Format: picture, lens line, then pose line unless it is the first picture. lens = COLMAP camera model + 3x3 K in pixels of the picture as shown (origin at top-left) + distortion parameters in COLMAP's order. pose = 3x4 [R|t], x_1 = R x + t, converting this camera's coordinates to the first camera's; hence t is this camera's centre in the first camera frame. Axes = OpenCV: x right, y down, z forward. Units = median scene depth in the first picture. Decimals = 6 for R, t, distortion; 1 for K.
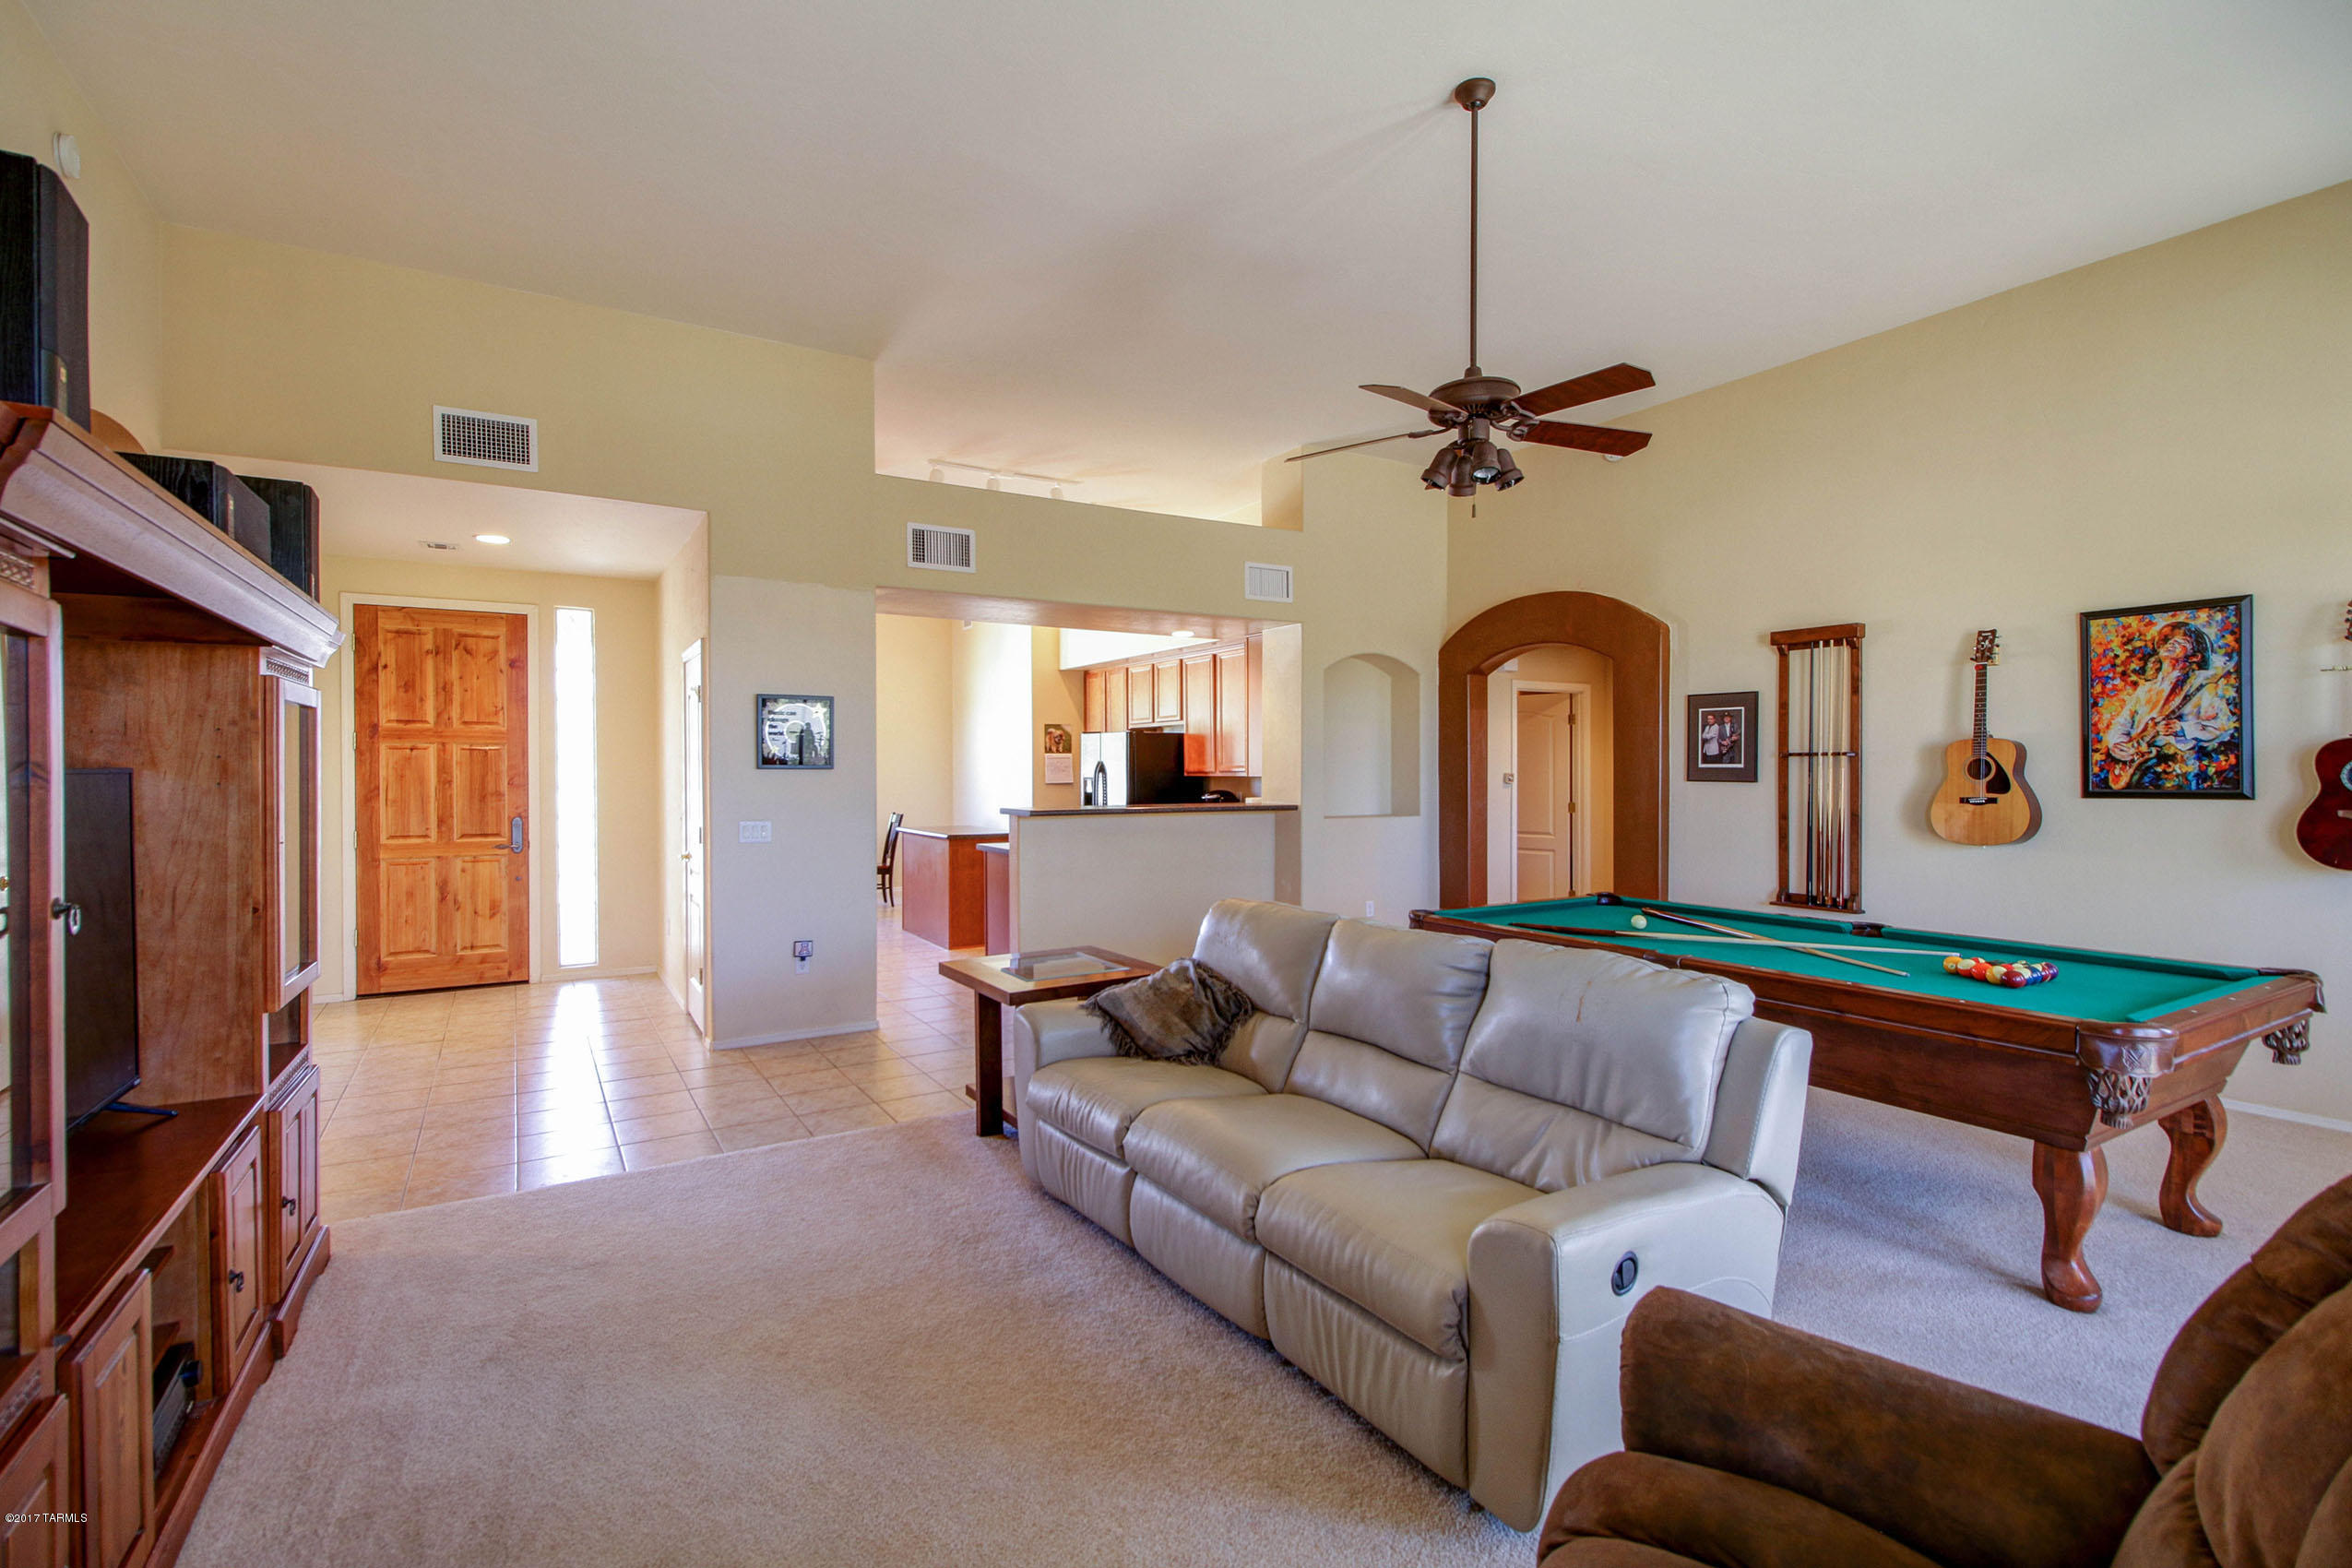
lens RADIAL K [[1075.5, 0, 1163.9], [0, 1075.5, 777.3], [0, 0, 1]] dist [0.023271, -0.012239]
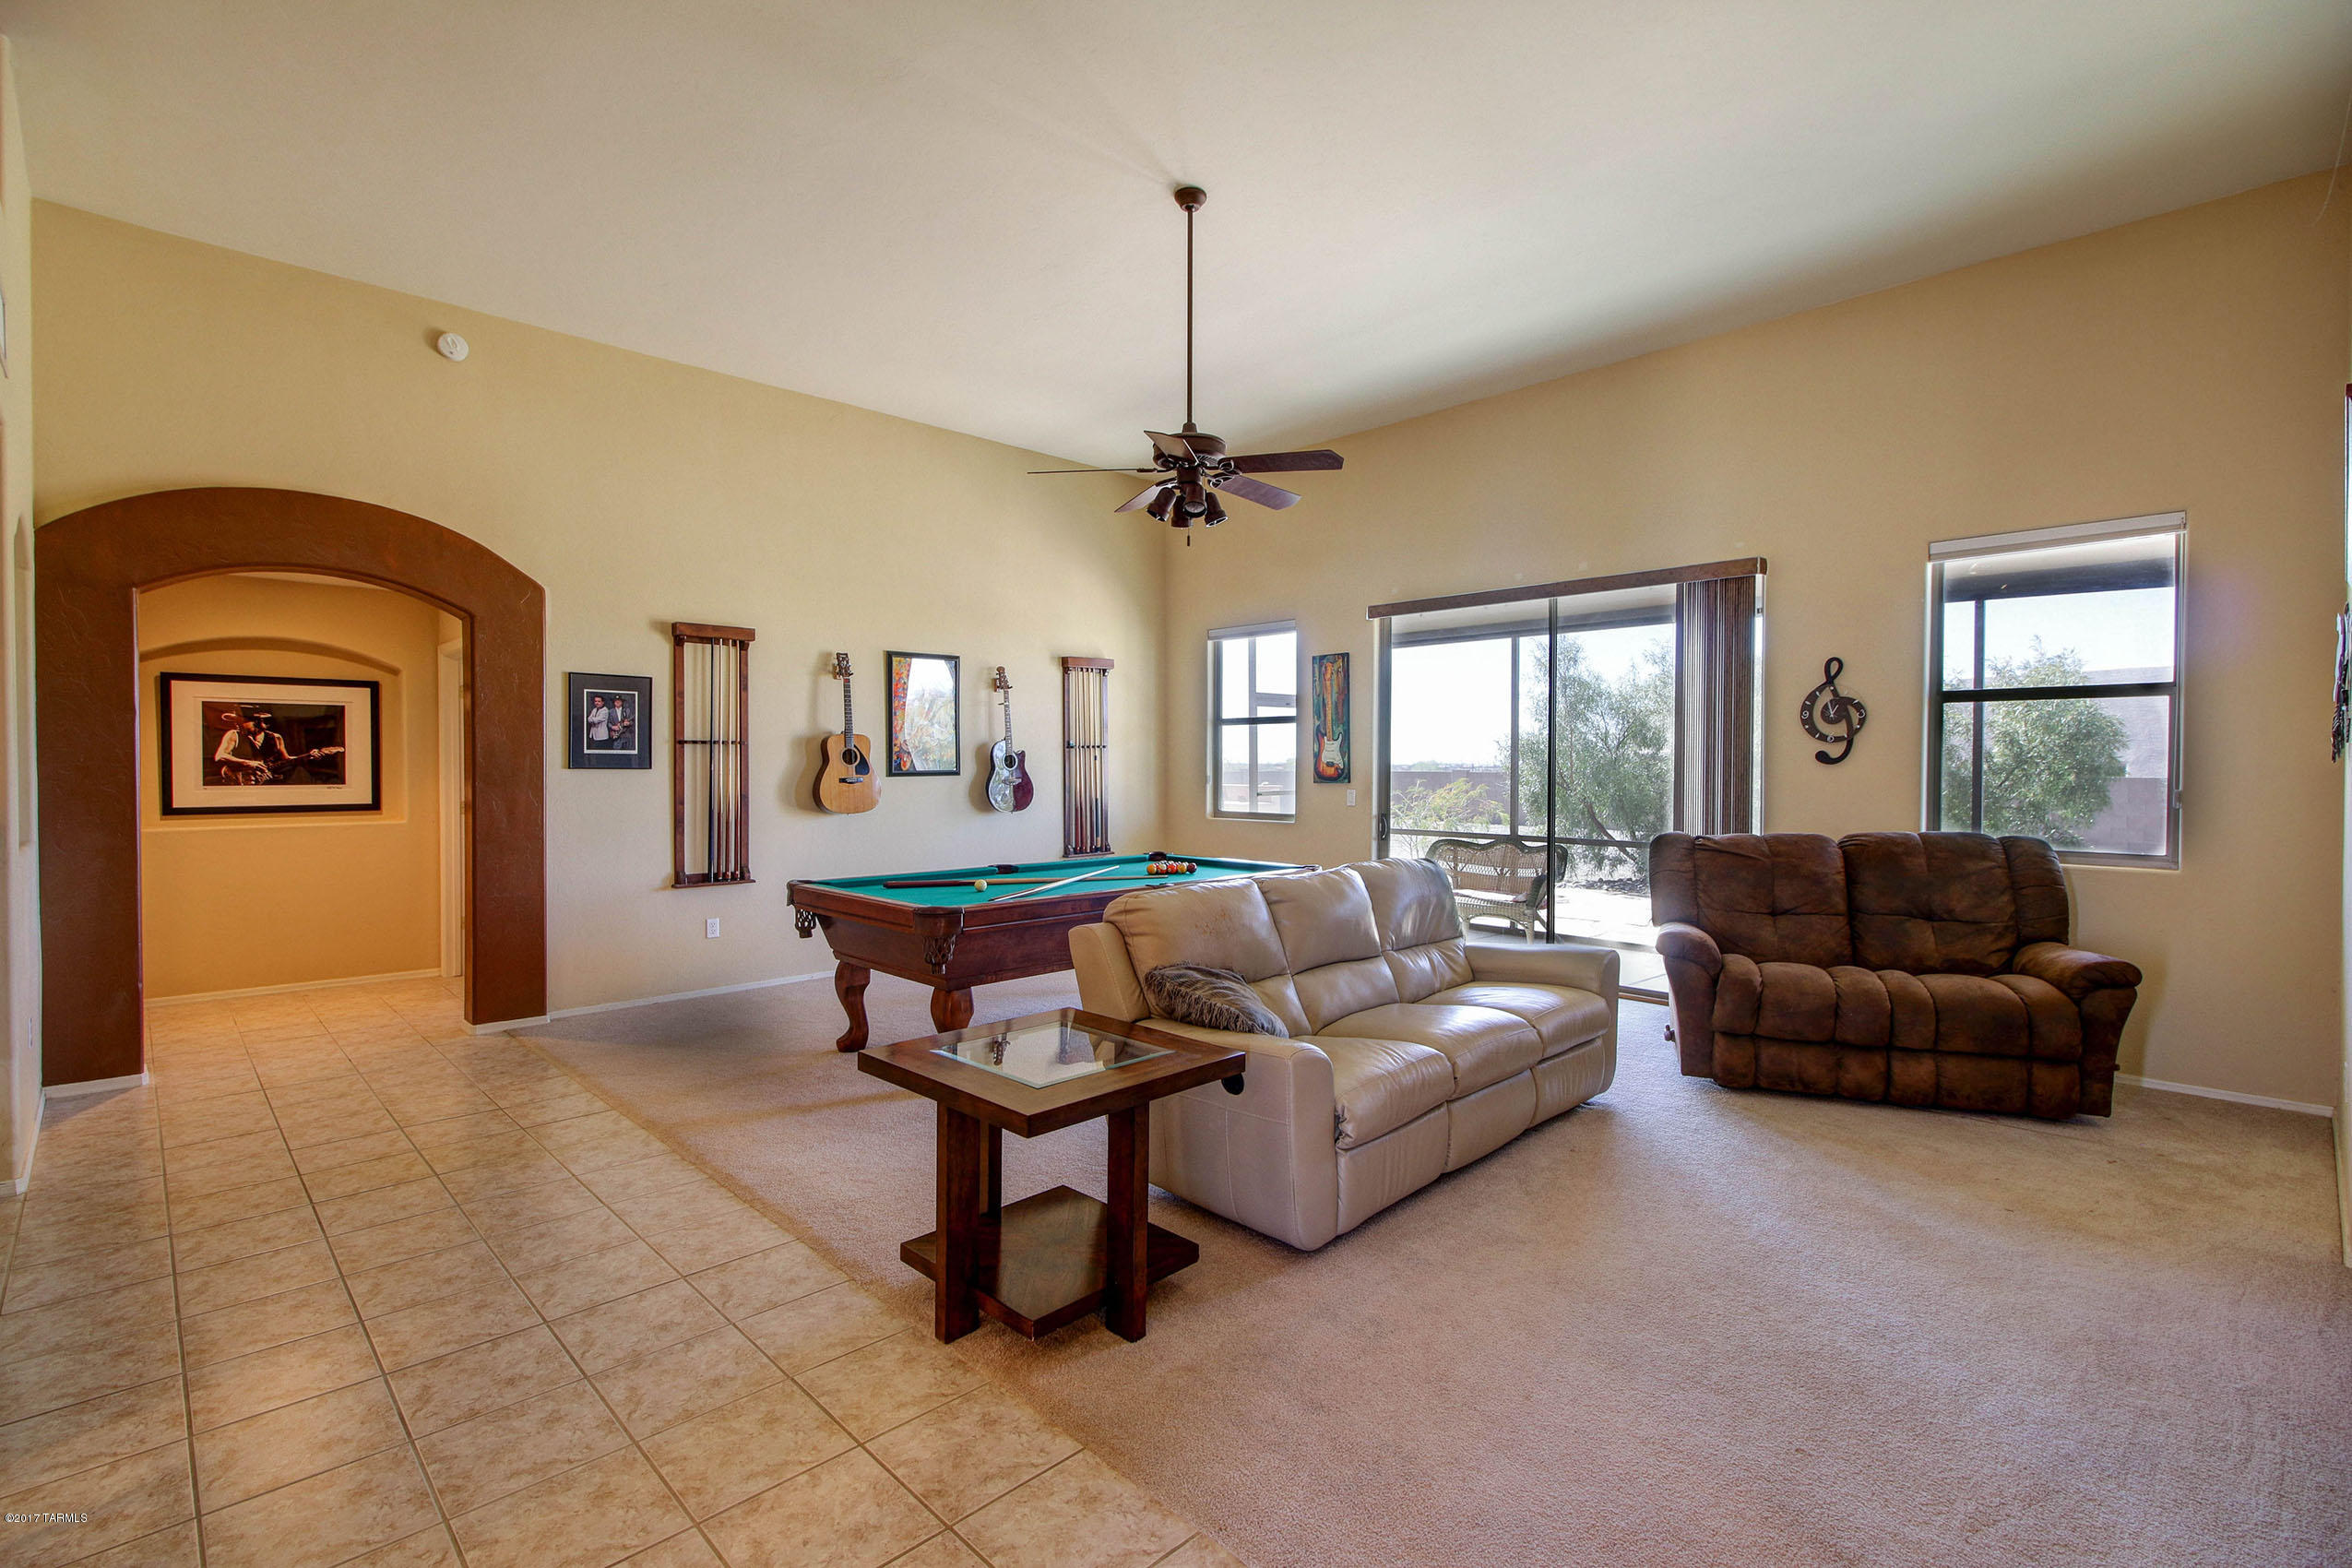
lens RADIAL K [[1093.6, 0, 1186.8], [0, 1093.6, 781.8], [0, 0, 1]] dist [0.022383, -0.013084]
pose [[-0.219492, -0.012749, 0.975531, -0.575497], [0.005623, 0.999881, 0.014332, 0.004985], [-0.975598, 0.008631, -0.219394, 0.777937]]
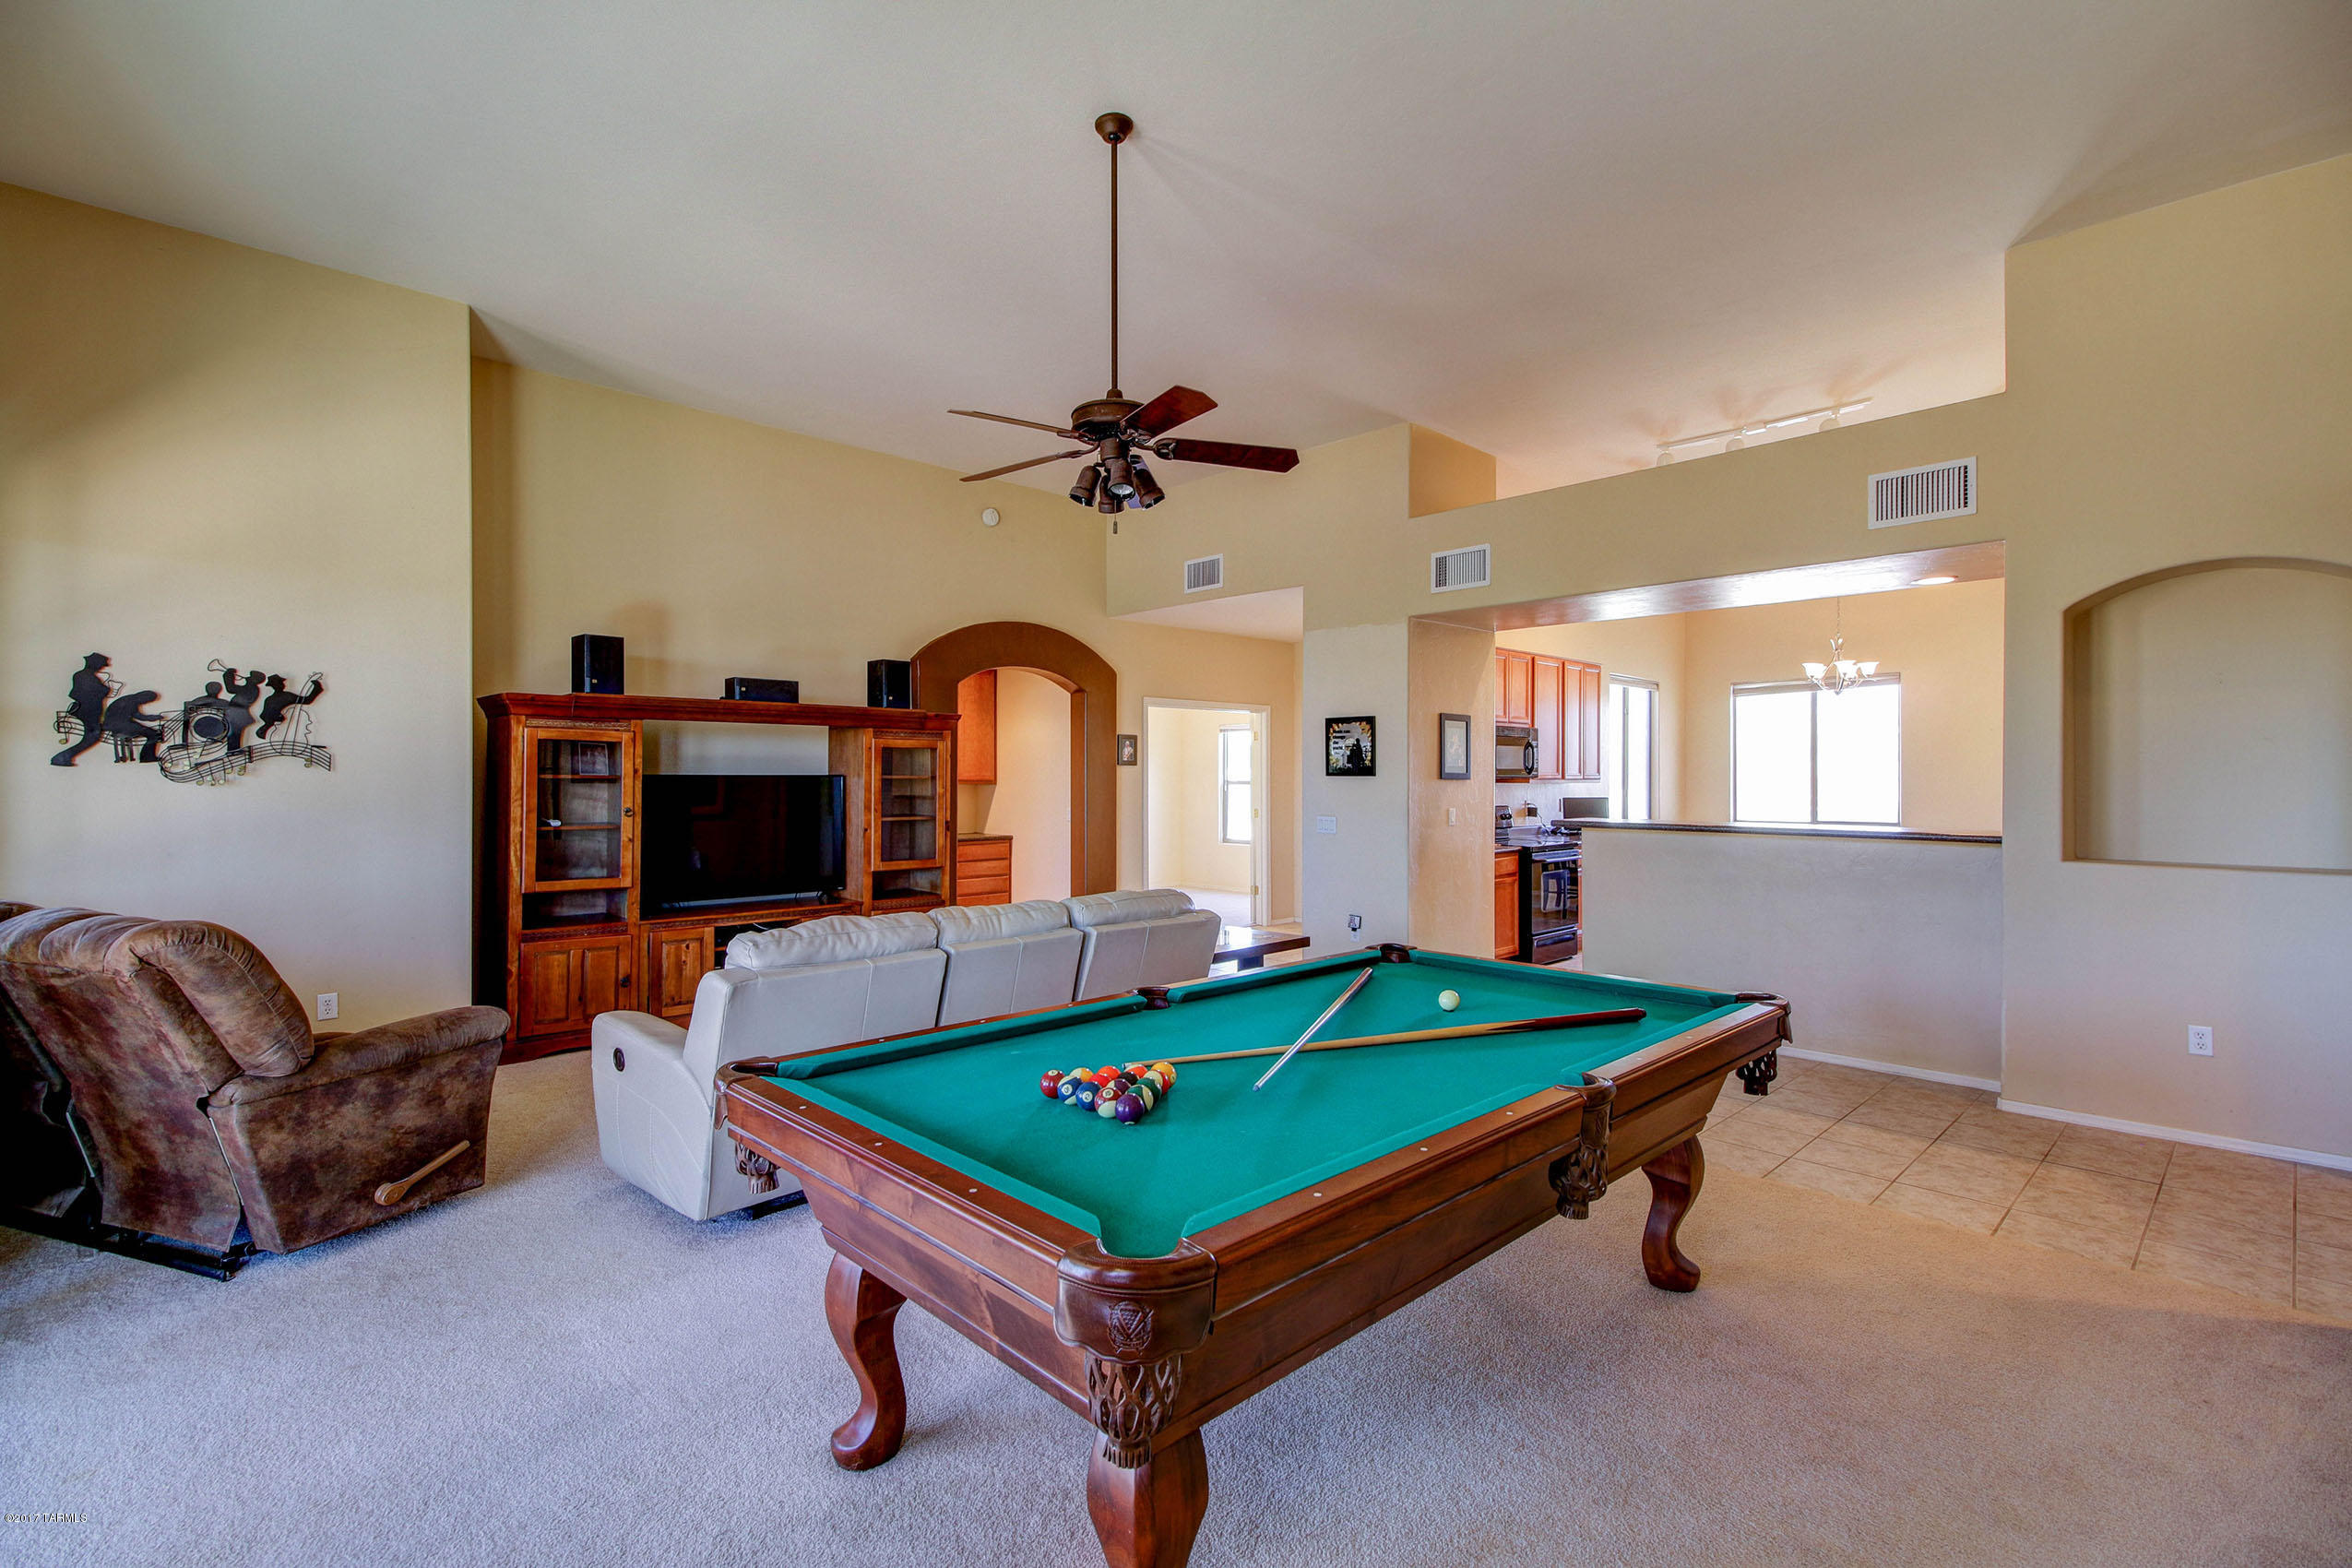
lens RADIAL K [[1093.6, 0, 1186.8], [0, 1093.6, 781.8], [0, 0, 1]] dist [0.022383, -0.013084]
pose [[0.233025, 0.008836, -0.972431, 0.812579], [-0.008163, 0.999941, 0.007130, -0.007880], [0.972436, 0.006277, 0.233084, 0.503927]]
